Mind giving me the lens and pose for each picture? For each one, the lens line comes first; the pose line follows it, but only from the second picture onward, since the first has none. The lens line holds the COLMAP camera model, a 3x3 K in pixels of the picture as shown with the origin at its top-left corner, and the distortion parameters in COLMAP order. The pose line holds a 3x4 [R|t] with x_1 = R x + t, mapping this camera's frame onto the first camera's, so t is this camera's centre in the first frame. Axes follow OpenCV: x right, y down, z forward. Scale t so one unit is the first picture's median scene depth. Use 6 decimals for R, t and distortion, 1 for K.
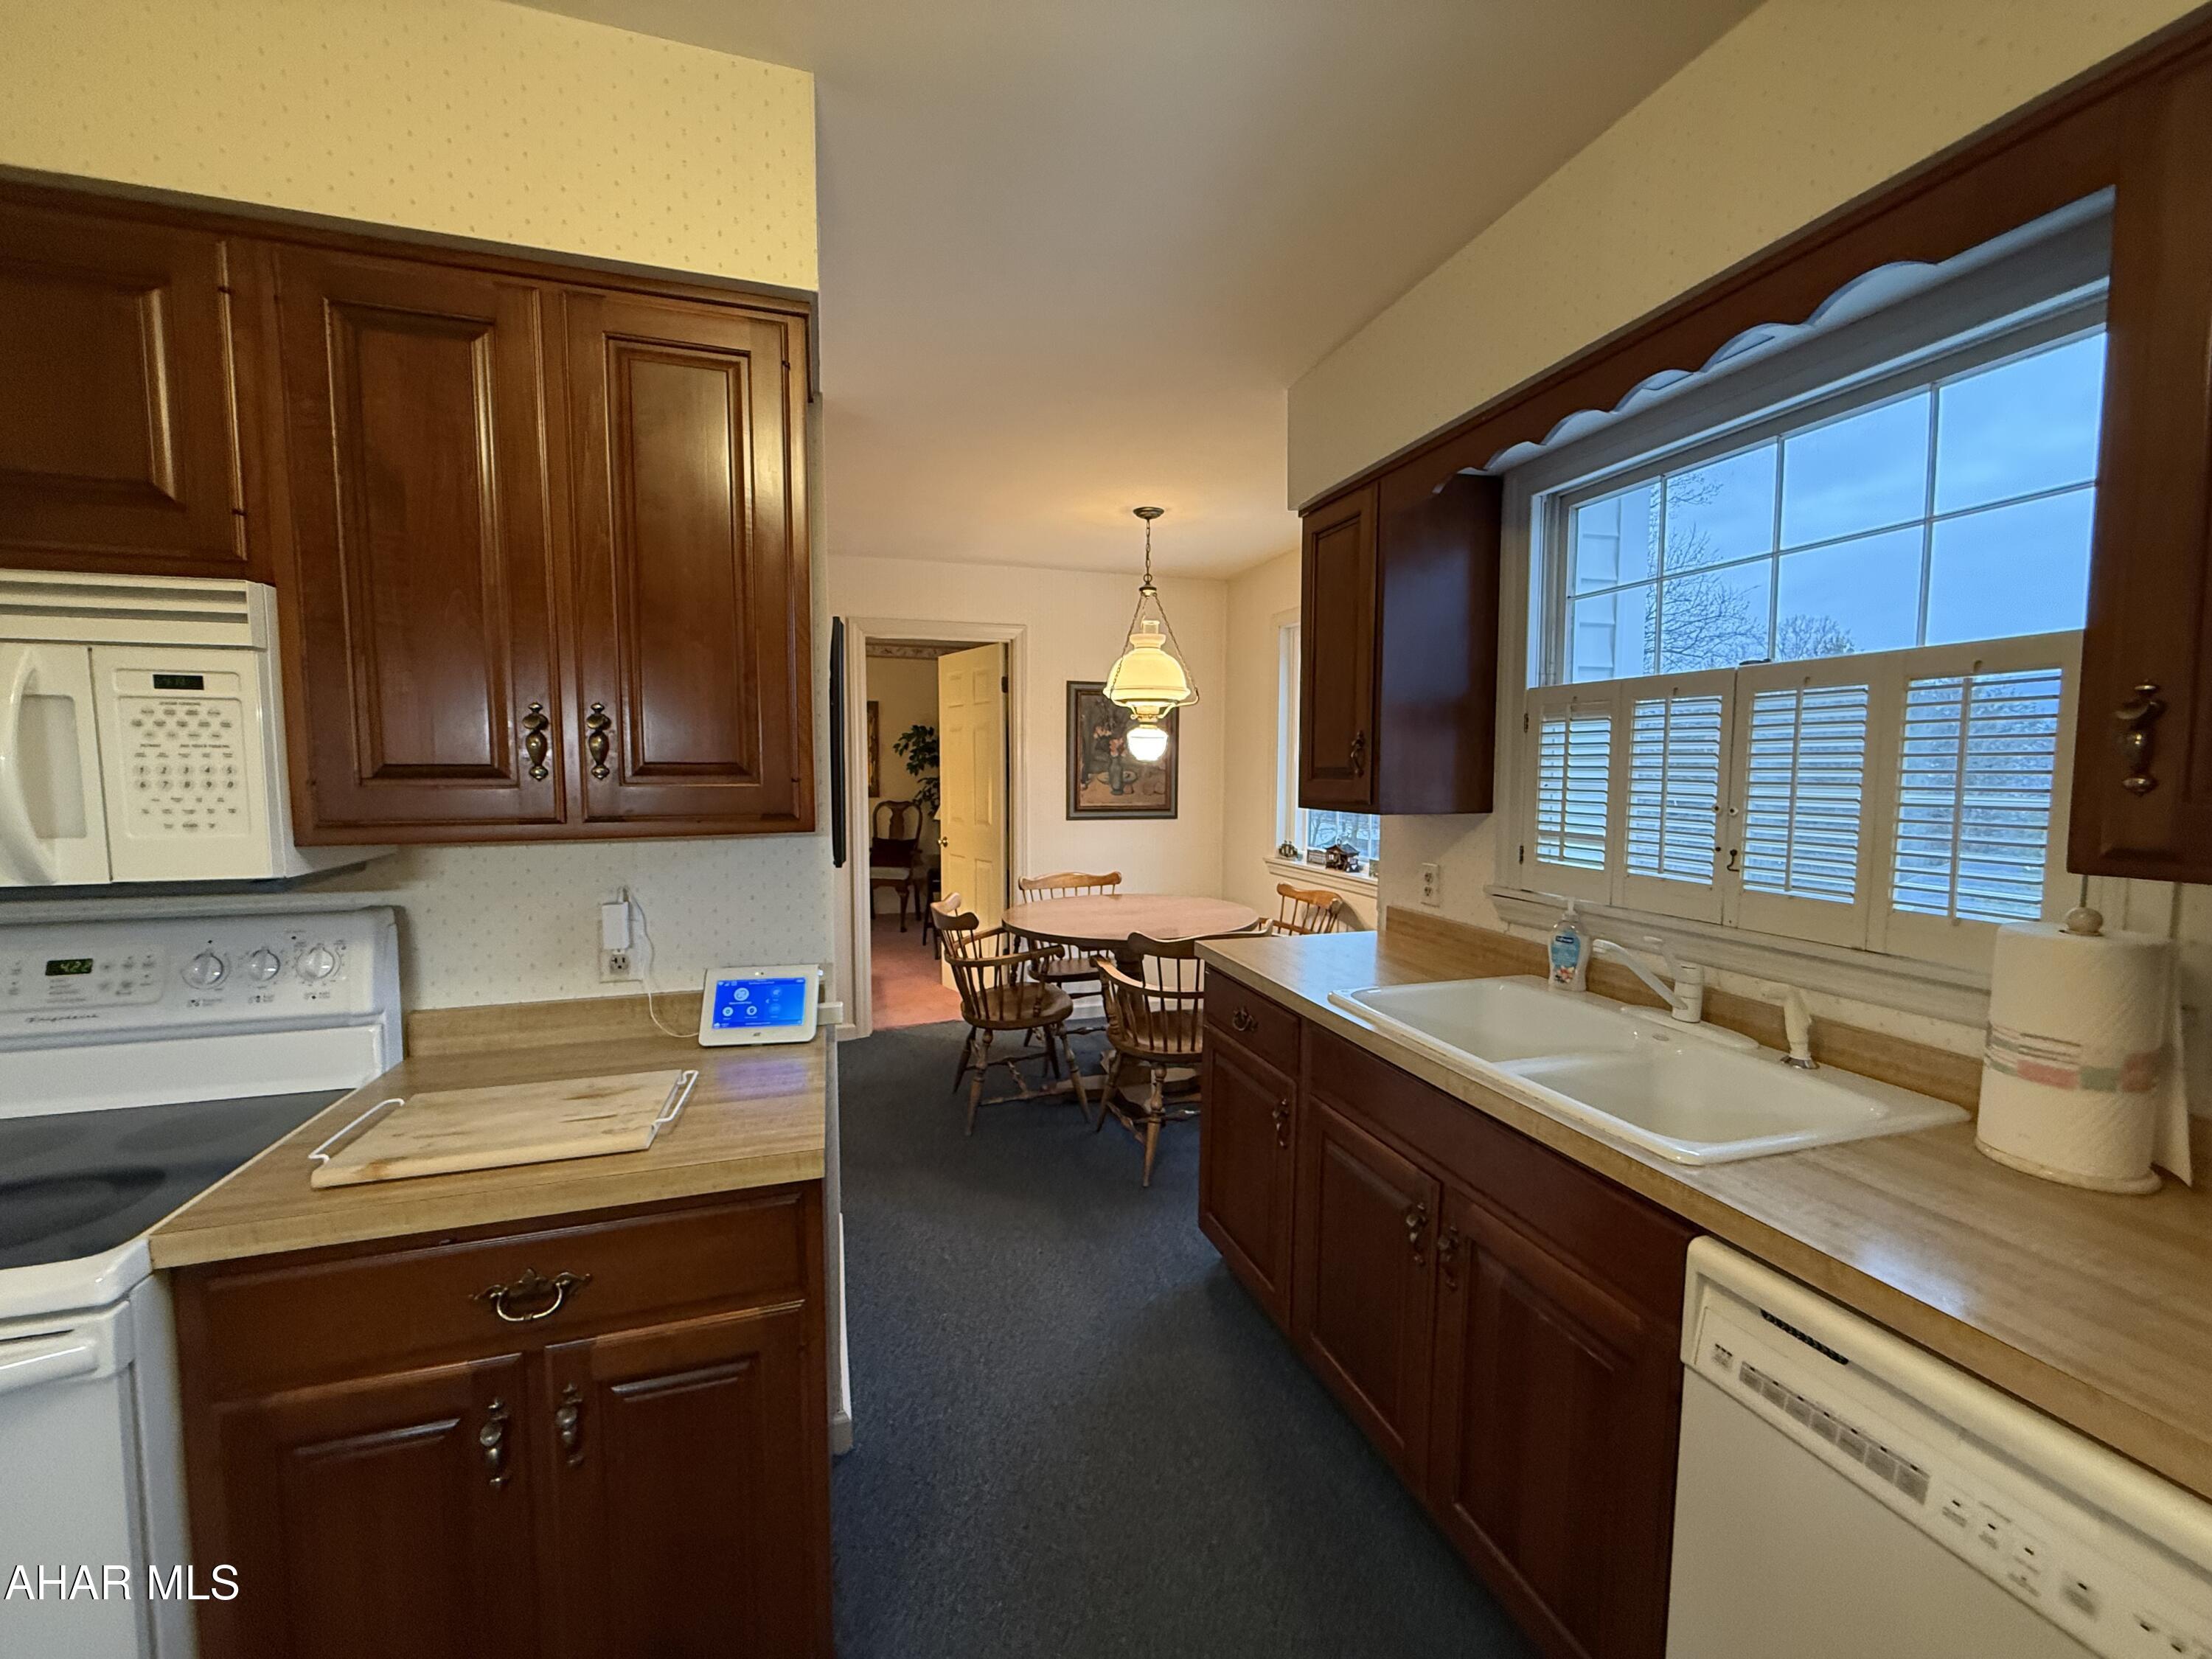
lens RADIAL K [[883.8, 0, 1102.2], [0, 883.8, 829.4], [0, 0, 1]] dist [0.000374, 0.000213]
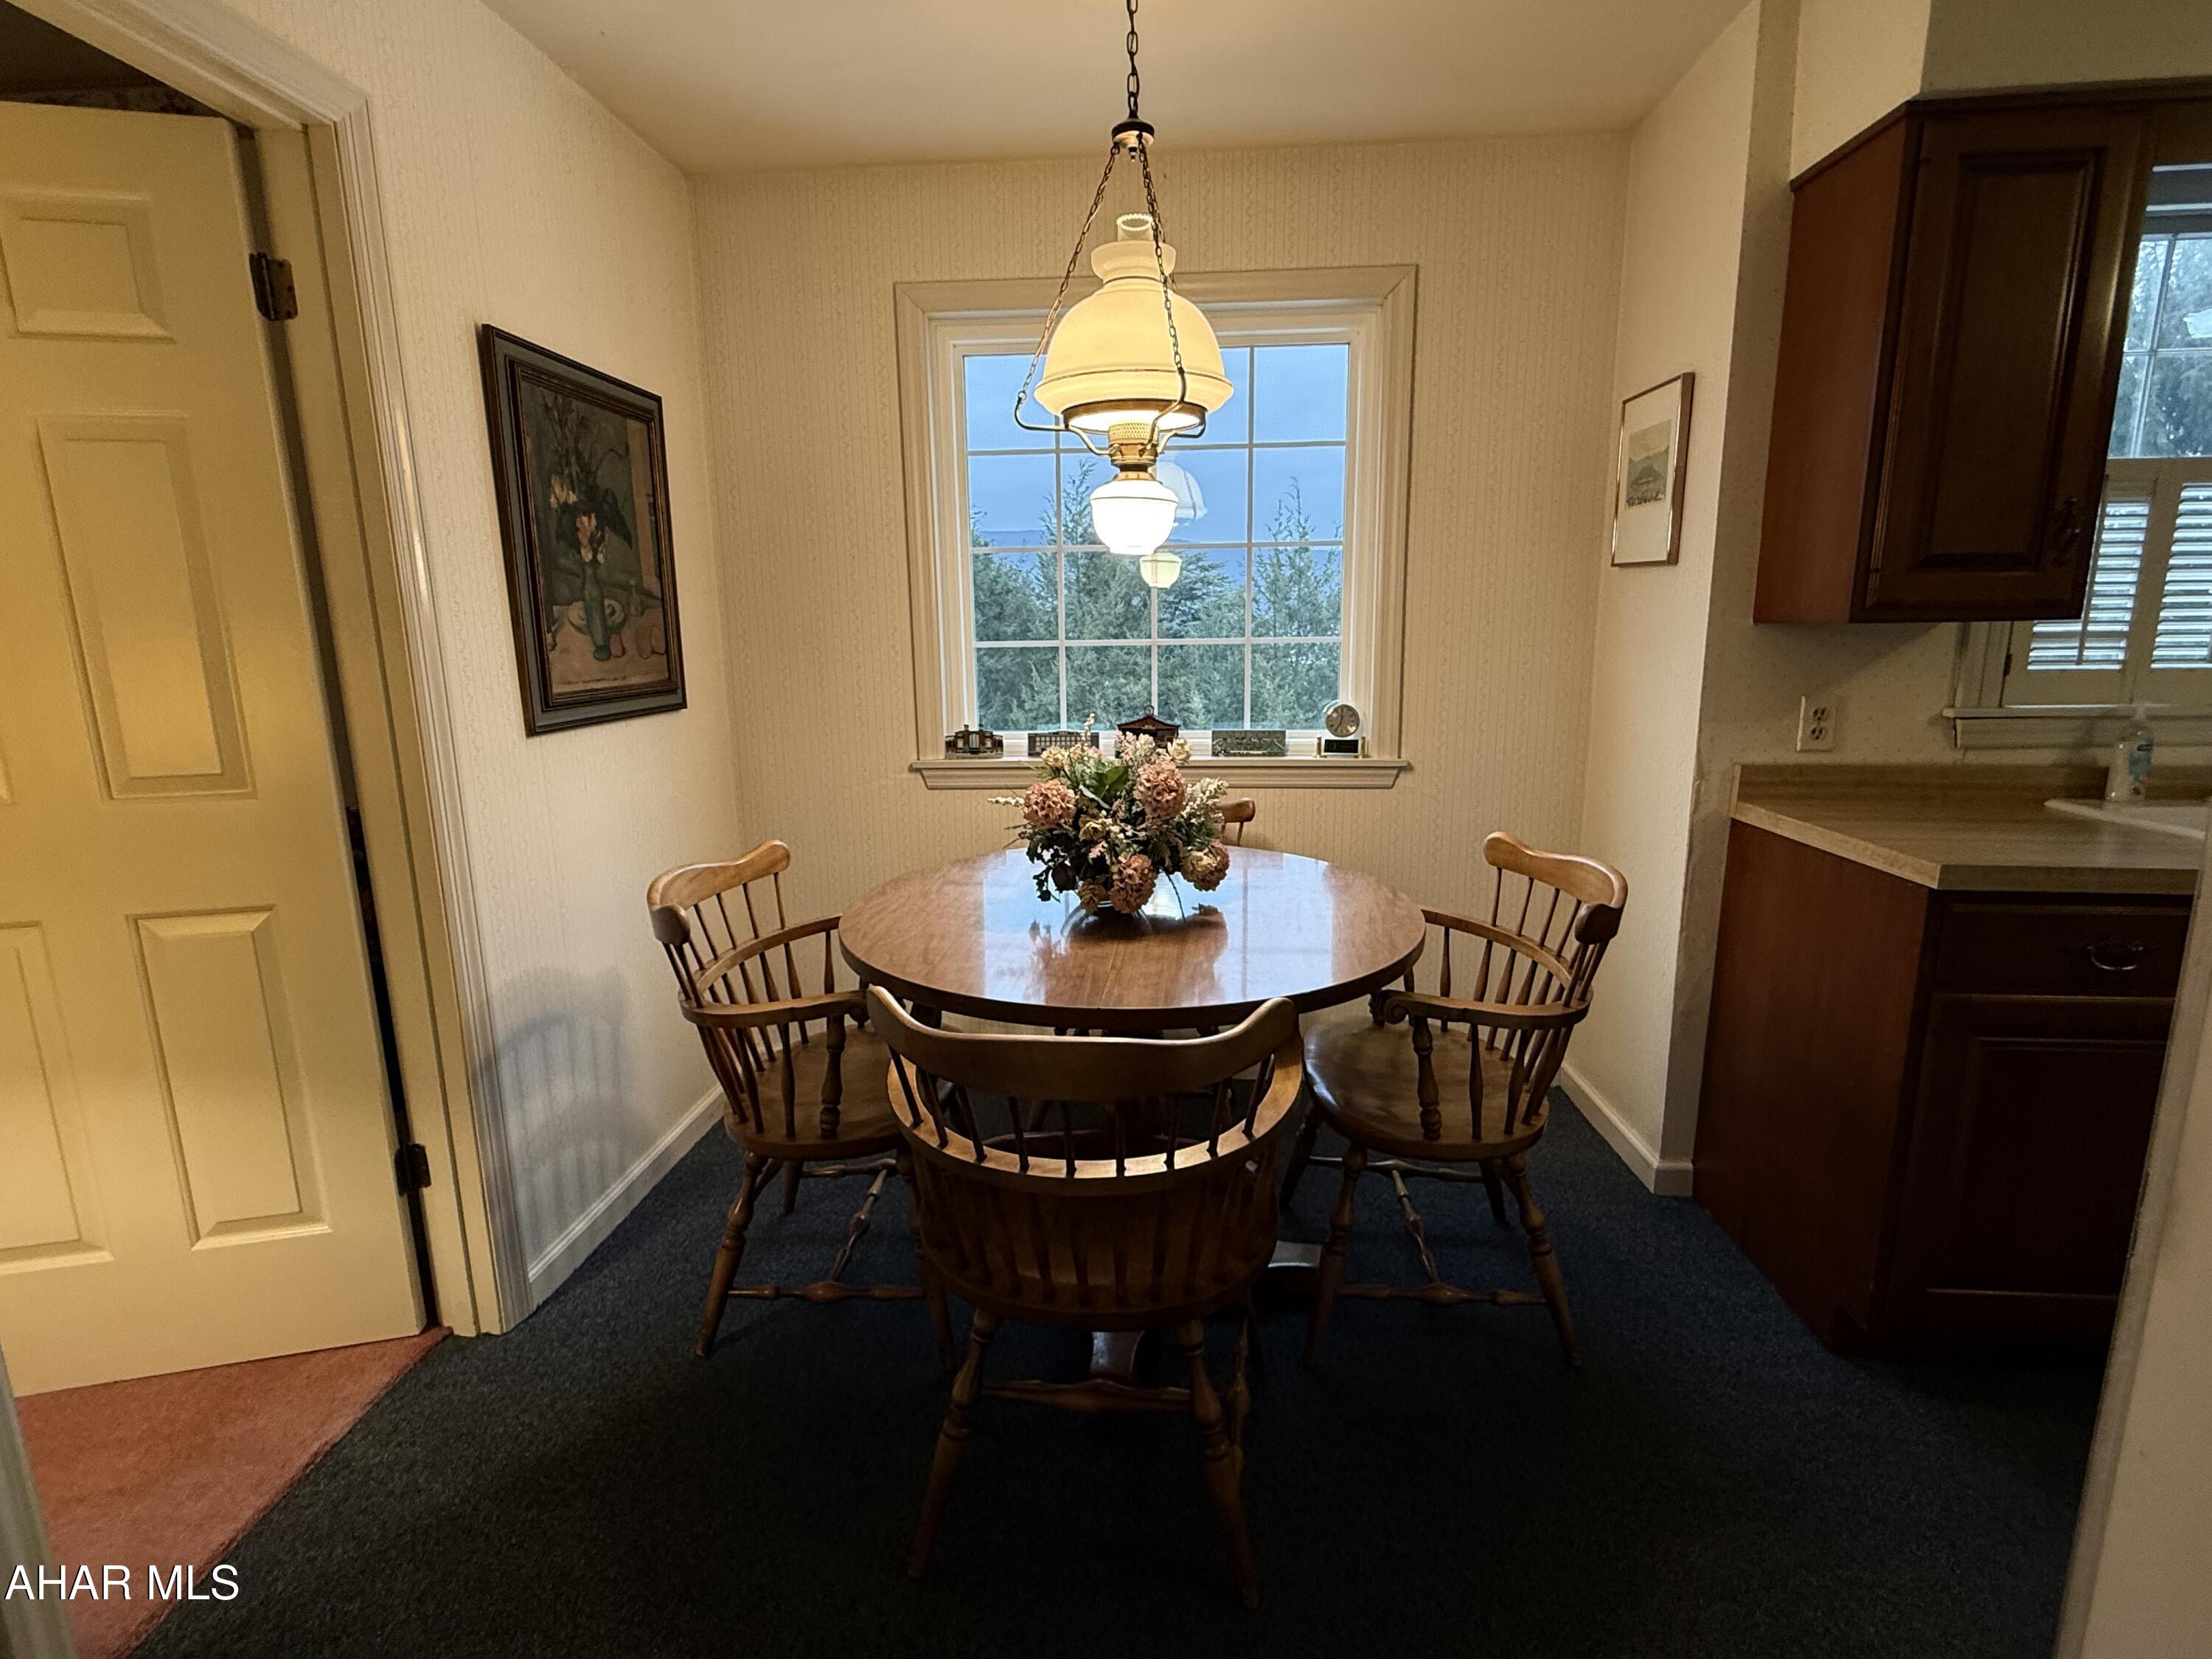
lens RADIAL K [[1069.1, 0, 1106.0], [0, 1069.1, 829.5], [0, 0, 1]] dist [0.001183, 0.000374]
pose [[0.376206, -0.188997, 0.907055, -0.950653], [0.084025, 0.981900, 0.169742, -0.073672], [-0.922718, 0.012357, 0.385277, 1.658188]]
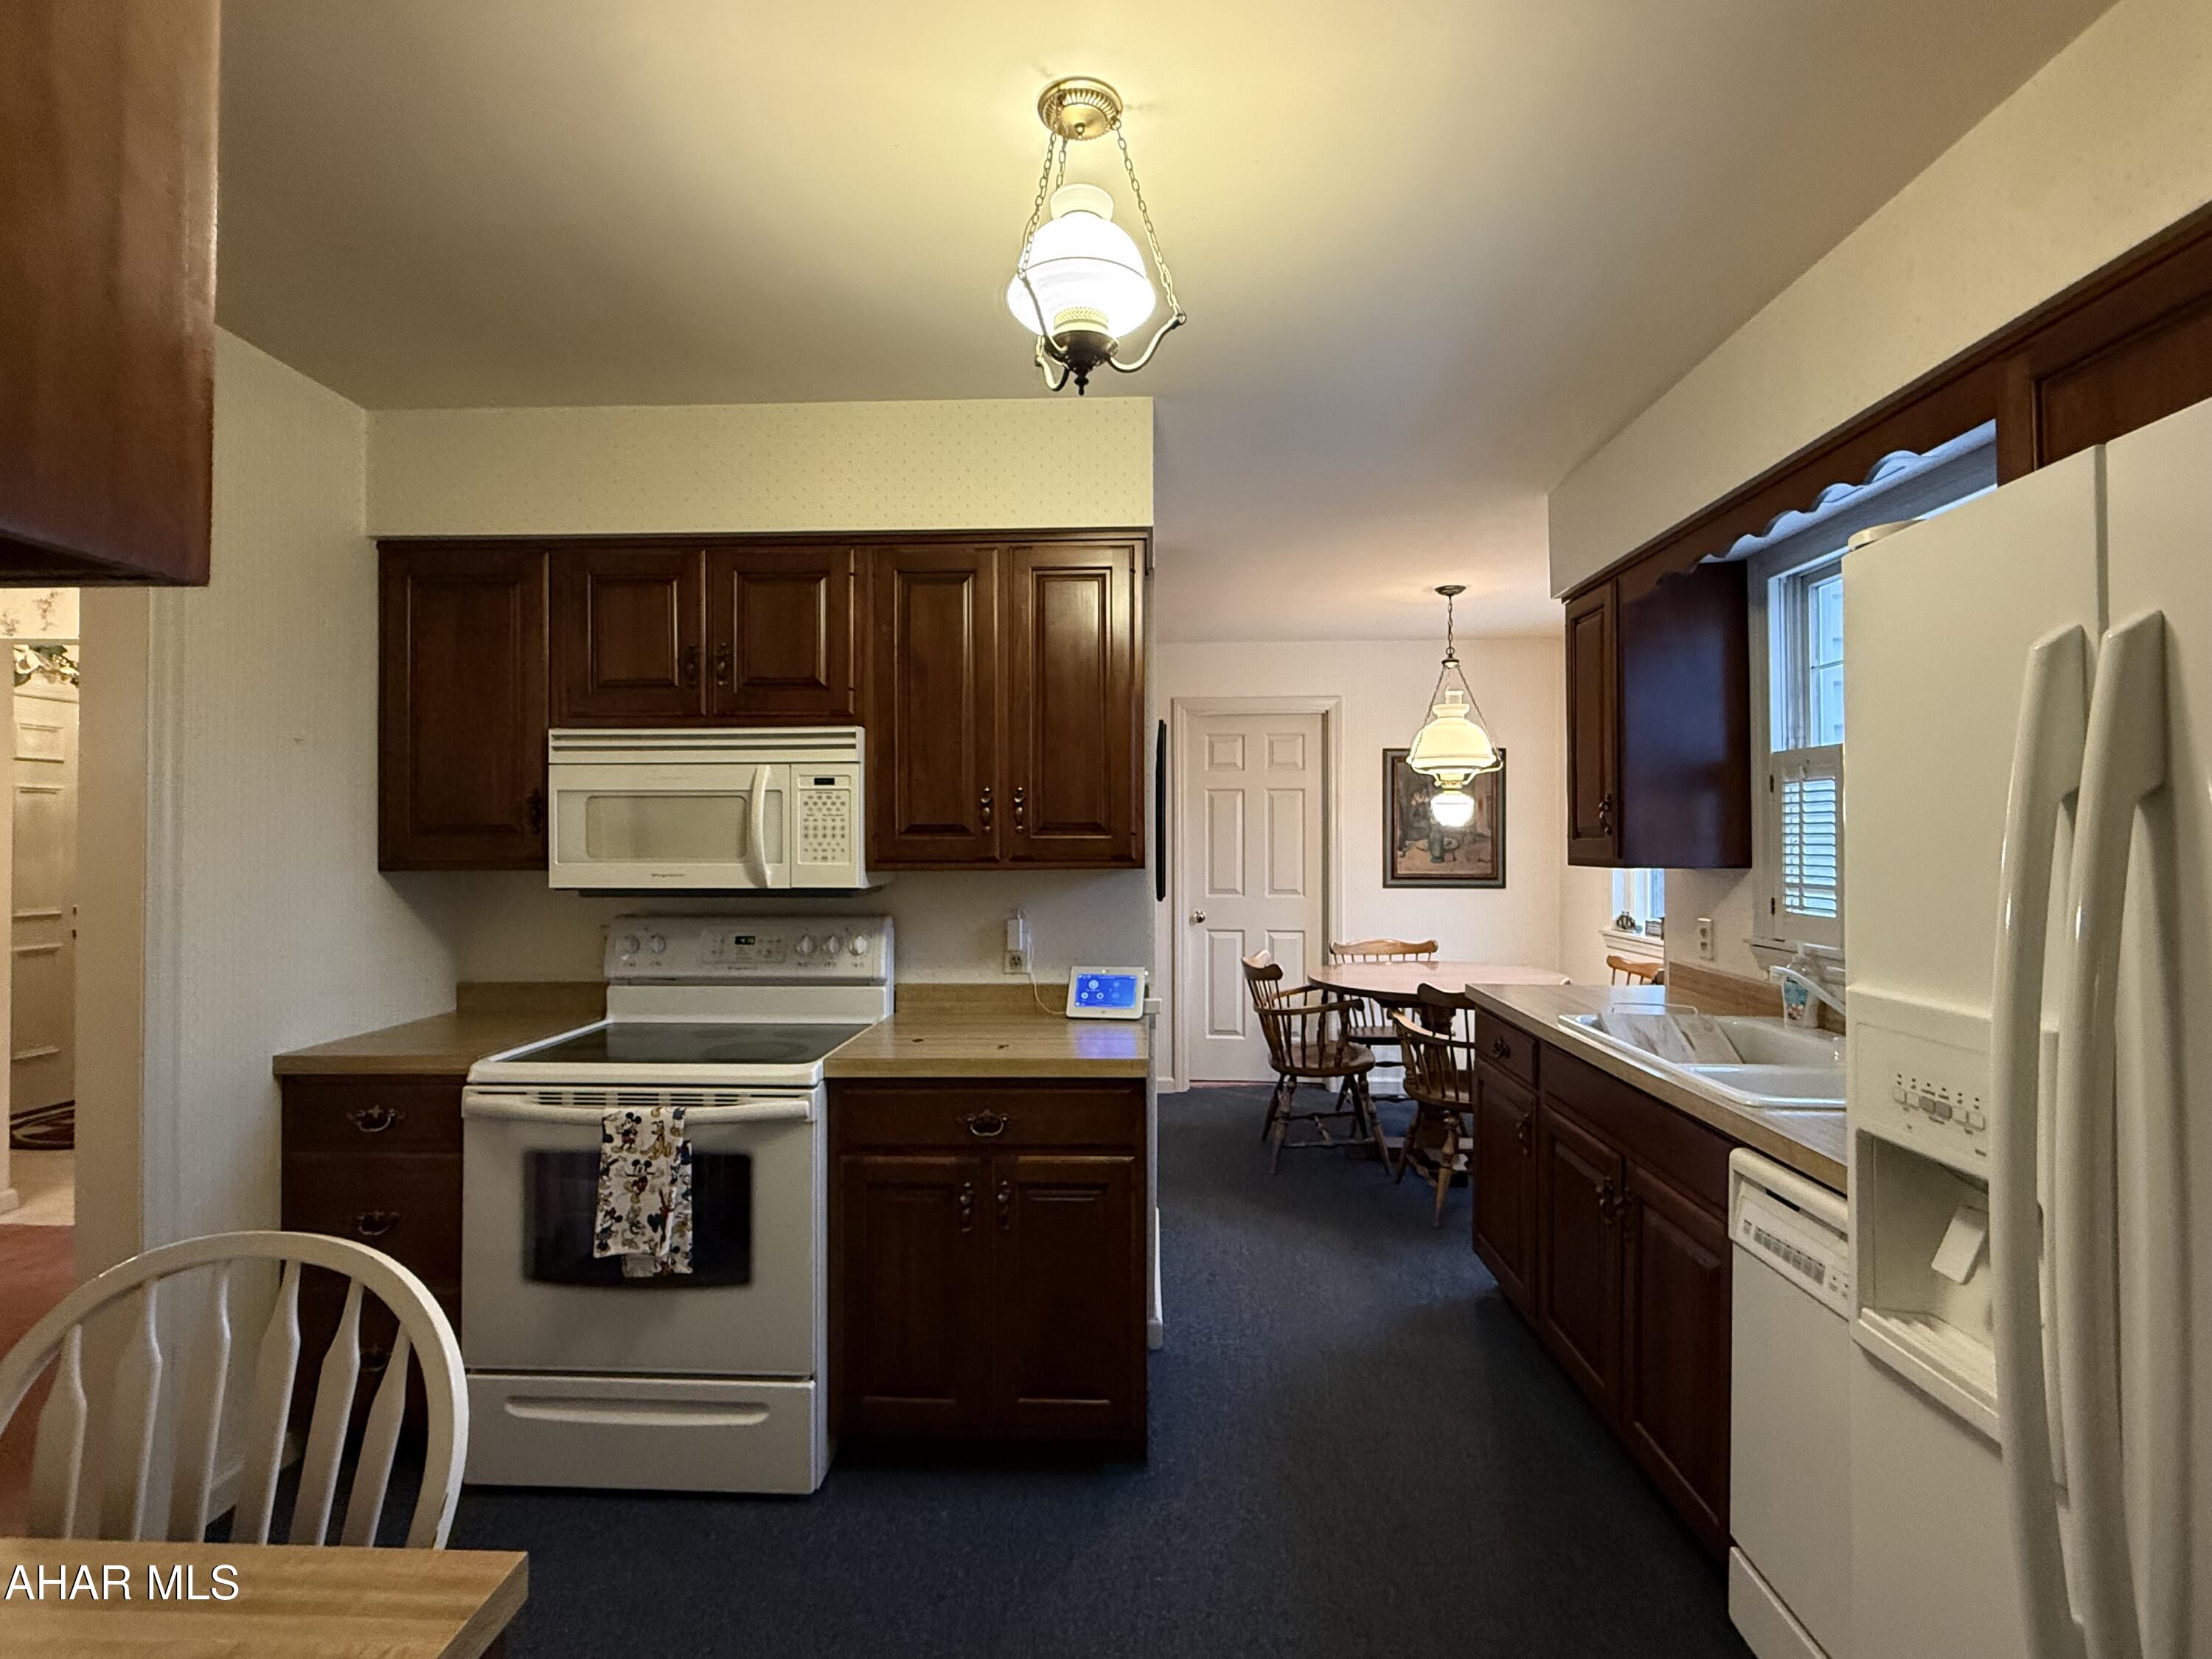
lens RADIAL K [[1040.0, 0, 1106.0], [0, 1040.0, 829.5], [0, 0, 1]] dist [0.003971, 0.000143]
pose [[0.940901, -0.007433, -0.338599, 0.168685], [-0.020635, 0.996644, -0.079219, 0.062292], [0.338051, 0.081524, 0.937590, -0.545825]]
